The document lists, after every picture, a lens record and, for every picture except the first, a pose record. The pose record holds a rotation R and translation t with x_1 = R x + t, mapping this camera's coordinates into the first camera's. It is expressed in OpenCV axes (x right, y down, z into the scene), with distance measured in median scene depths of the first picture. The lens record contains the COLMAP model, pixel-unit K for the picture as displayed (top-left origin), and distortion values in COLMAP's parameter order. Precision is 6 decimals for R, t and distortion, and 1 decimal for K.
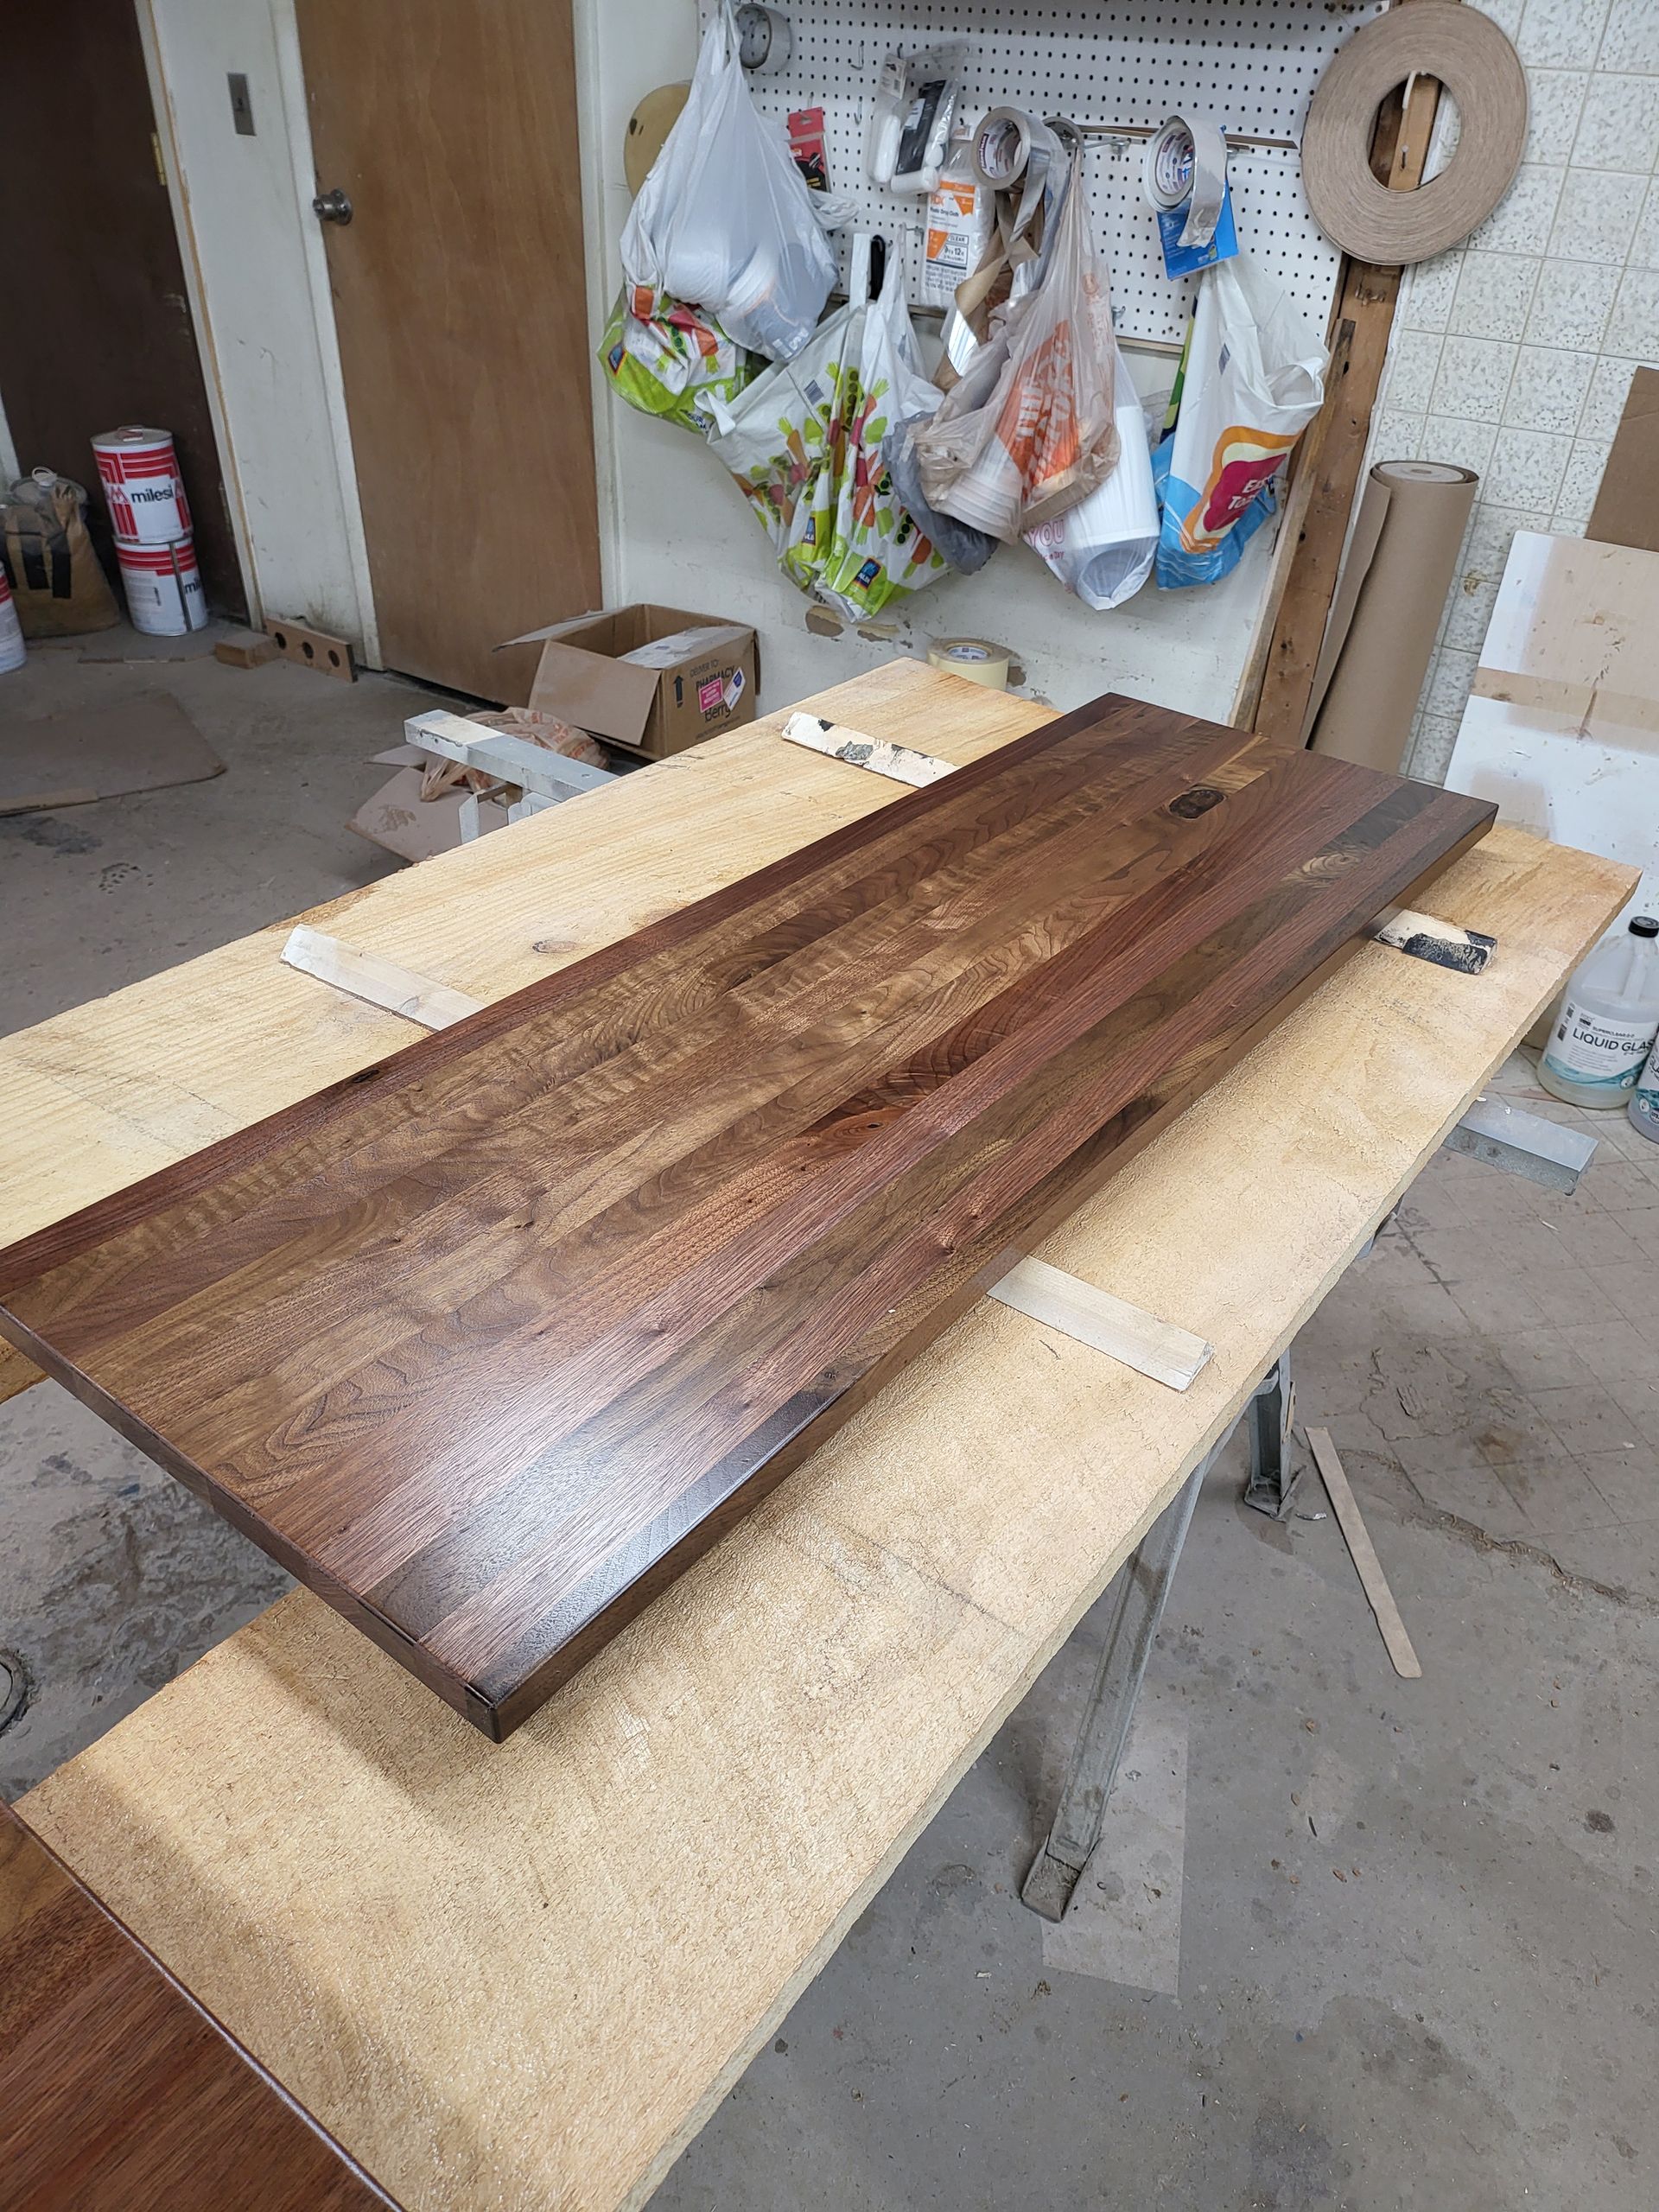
lens RADIAL K [[1500.6, 0, 851.6], [0, 1500.6, 1133.5], [0, 0, 1]] dist [0.084105, -0.094984]
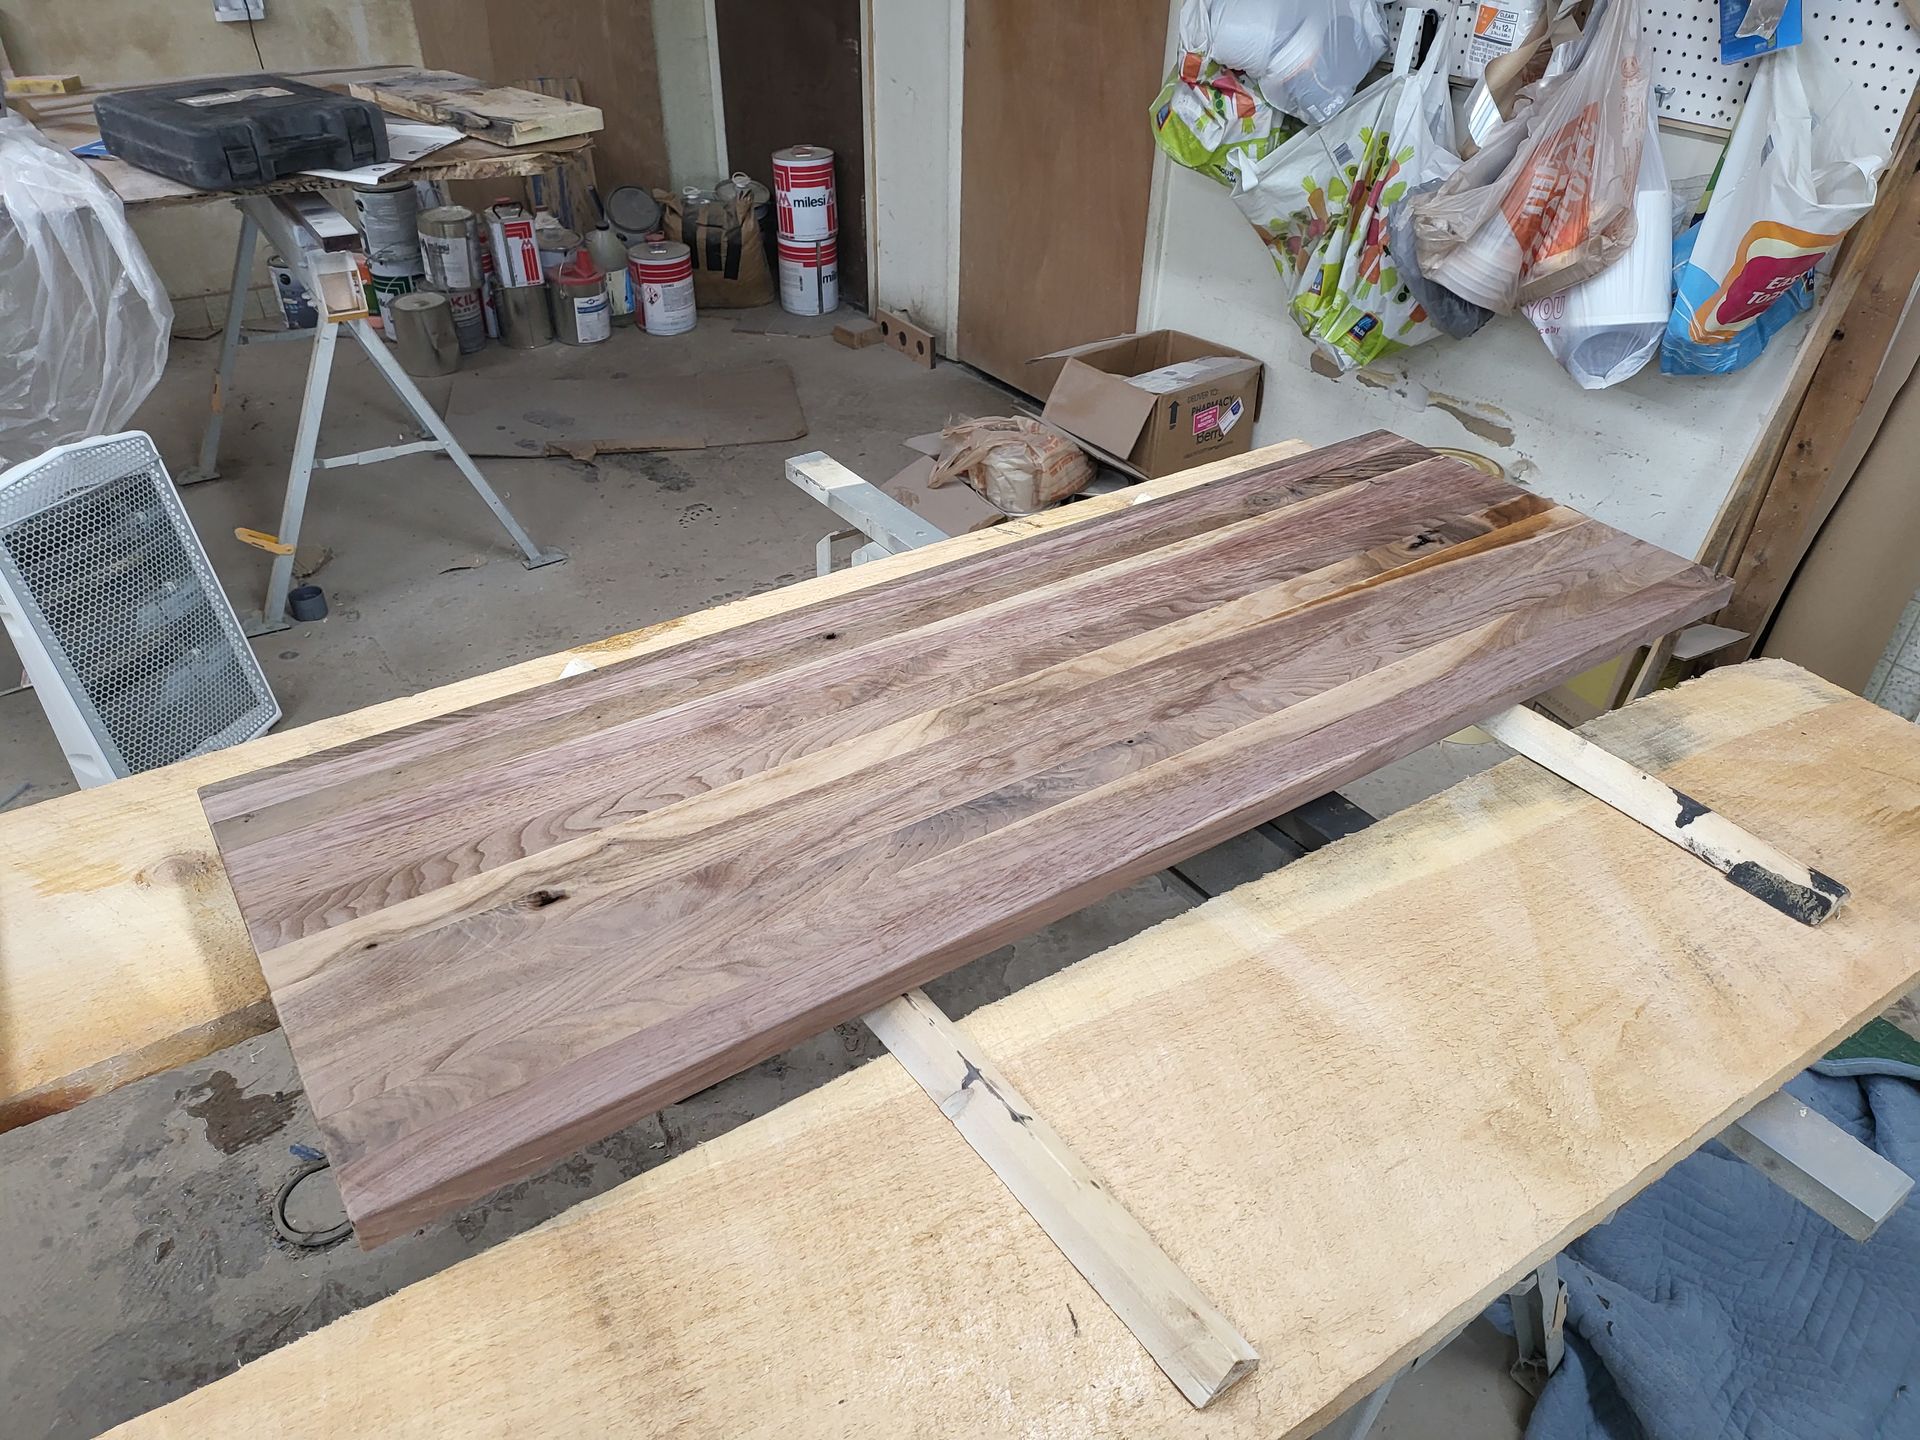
lens RADIAL K [[1311.2, 0, 960.0], [0, 1311.2, 720.0], [0, 0, 1]] dist [0.075498, -0.077659]
pose [[0.933798, 0.184577, -0.306516, 0.080499], [-0.190847, 0.981572, 0.009668, -0.061724], [0.302653, 0.049469, 0.951816, 0.065804]]
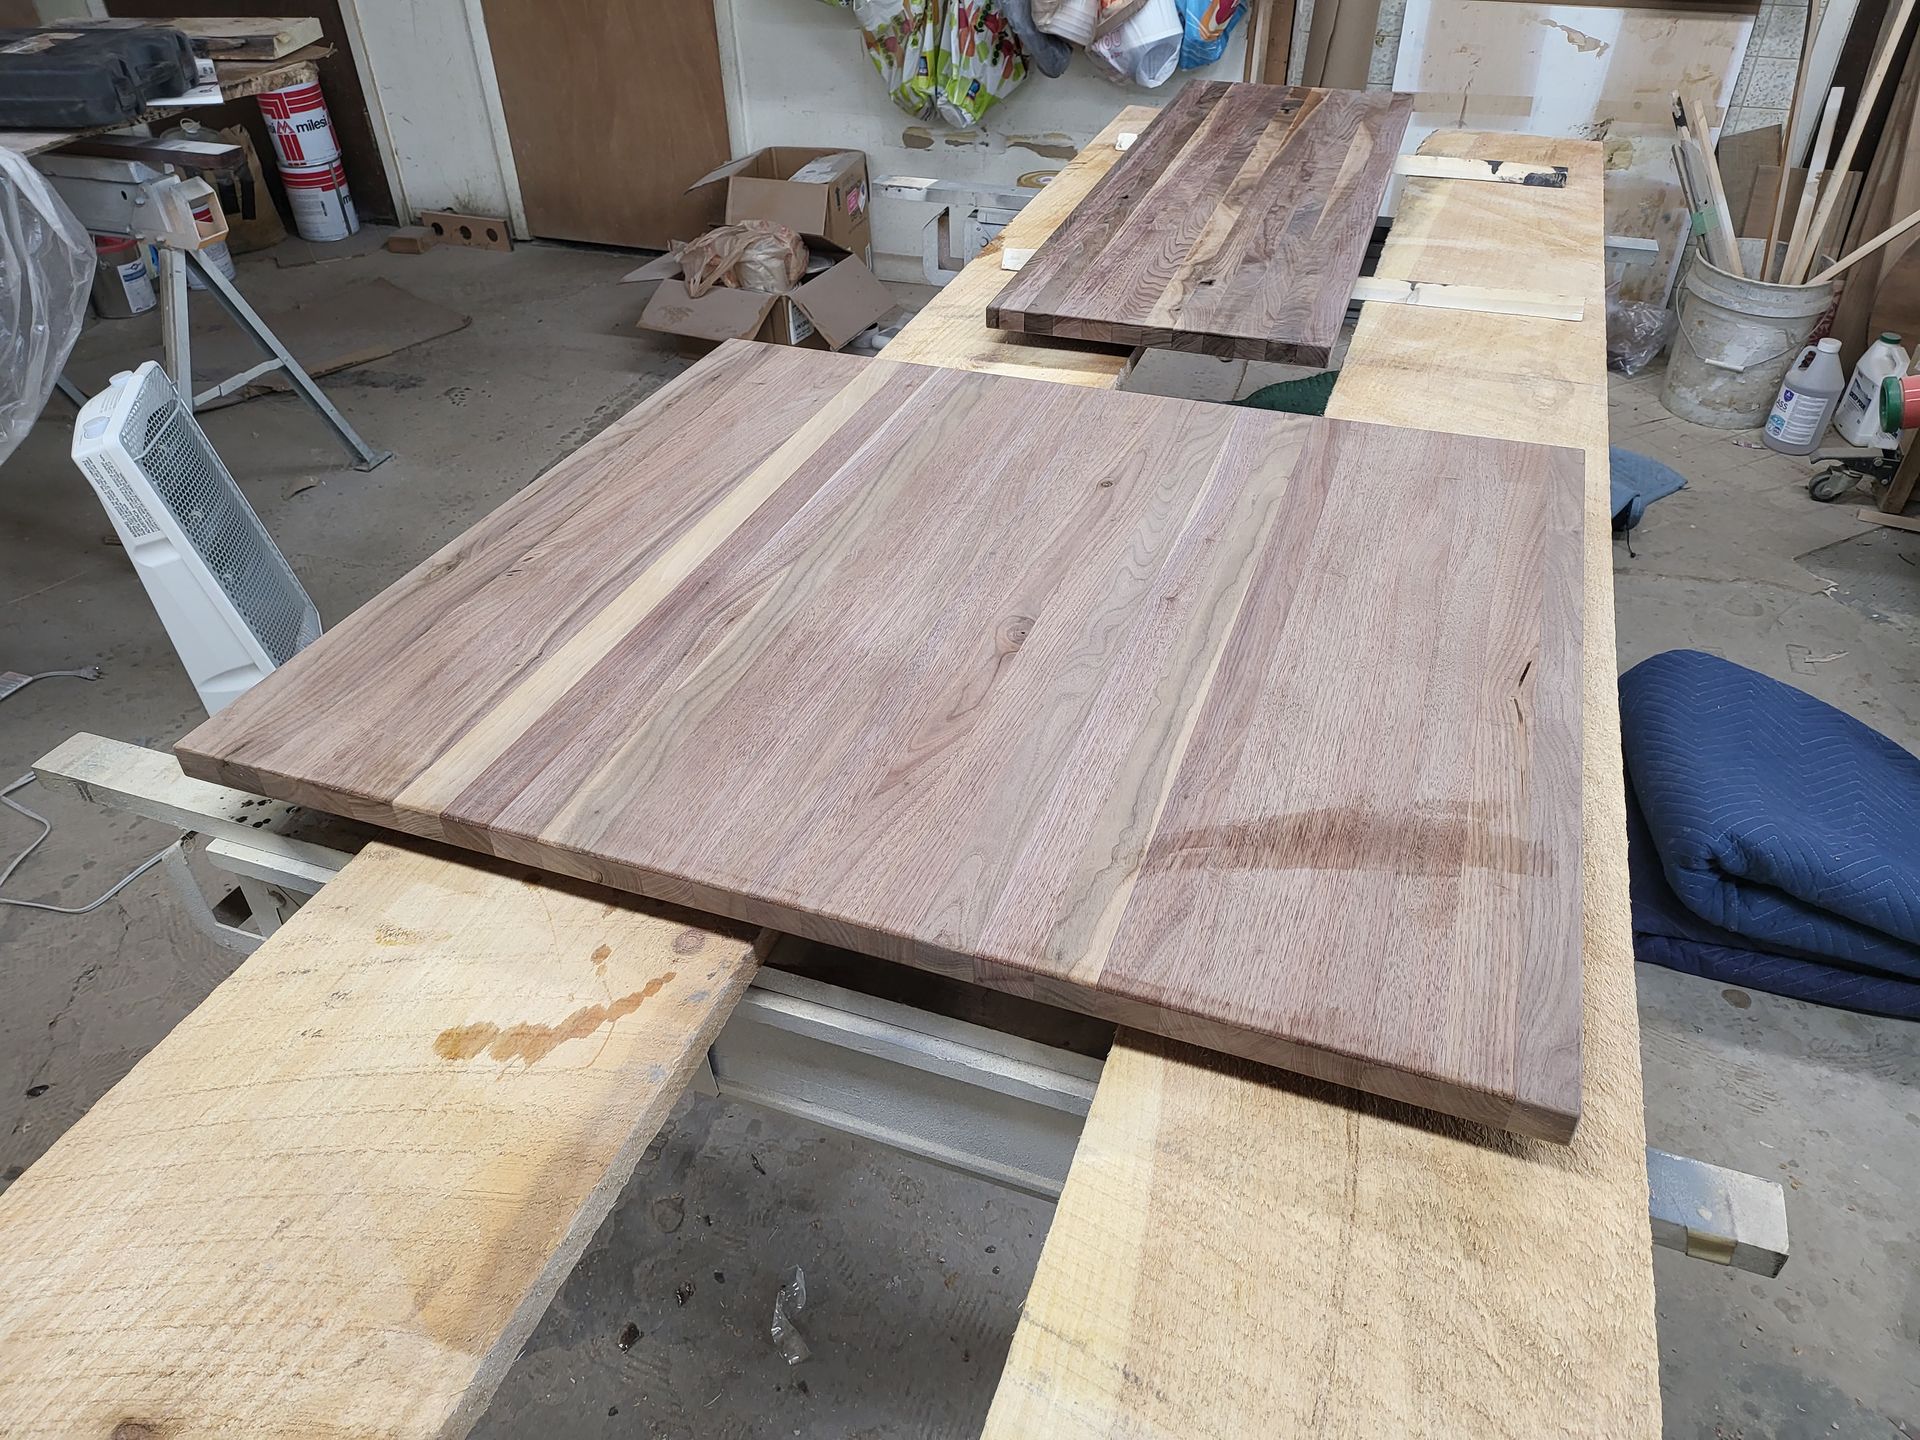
lens RADIAL K [[1311.2, 0, 960.0], [0, 1311.2, 720.0], [0, 0, 1]] dist [0.075498, -0.077659]
pose [[0.959535, -0.210799, 0.186699, -0.364410], [0.203421, 0.977369, 0.058054, 0.140190], [-0.194712, -0.017727, 0.980700, -0.247271]]
